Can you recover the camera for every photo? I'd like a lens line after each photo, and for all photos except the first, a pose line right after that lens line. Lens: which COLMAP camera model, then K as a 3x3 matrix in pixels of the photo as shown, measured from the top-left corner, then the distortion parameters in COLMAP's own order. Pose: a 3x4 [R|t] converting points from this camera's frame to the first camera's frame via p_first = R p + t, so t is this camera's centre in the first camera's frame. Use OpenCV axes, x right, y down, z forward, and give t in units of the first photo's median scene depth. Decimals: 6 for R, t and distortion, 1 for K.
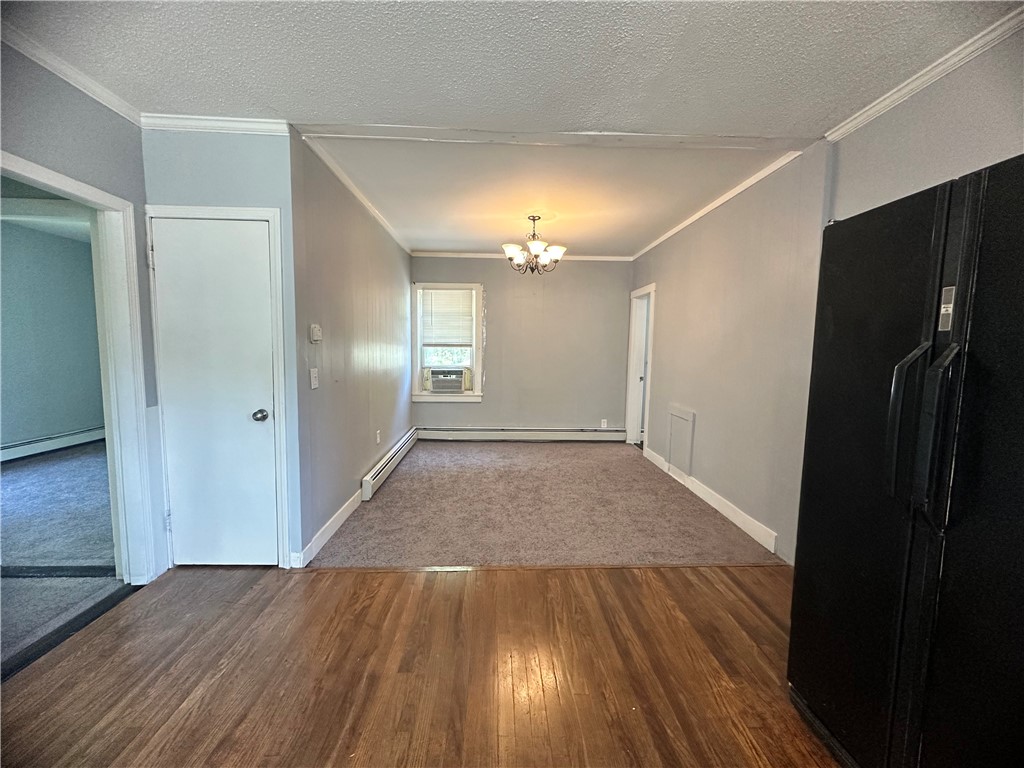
lens RADIAL K [[407.2, 0, 514.5], [0, 407.2, 385.2], [0, 0, 1]] dist [0.001419, -0.000775]
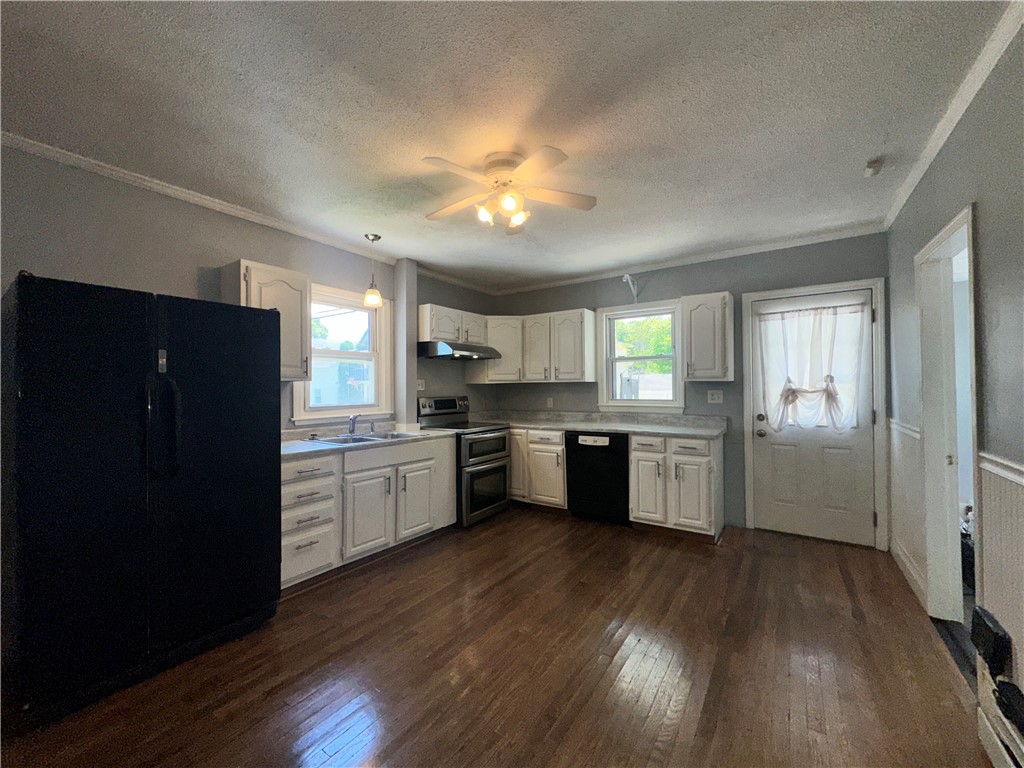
lens RADIAL K [[407.2, 0, 511.0], [0, 407.2, 383.6], [0, 0, 1]] dist [0.001419, -0.000775]
pose [[-0.798903, -0.003827, 0.601448, -0.552330], [0.052556, 0.995711, 0.076146, -0.056068], [-0.599160, 0.092443, -0.795275, 0.608263]]
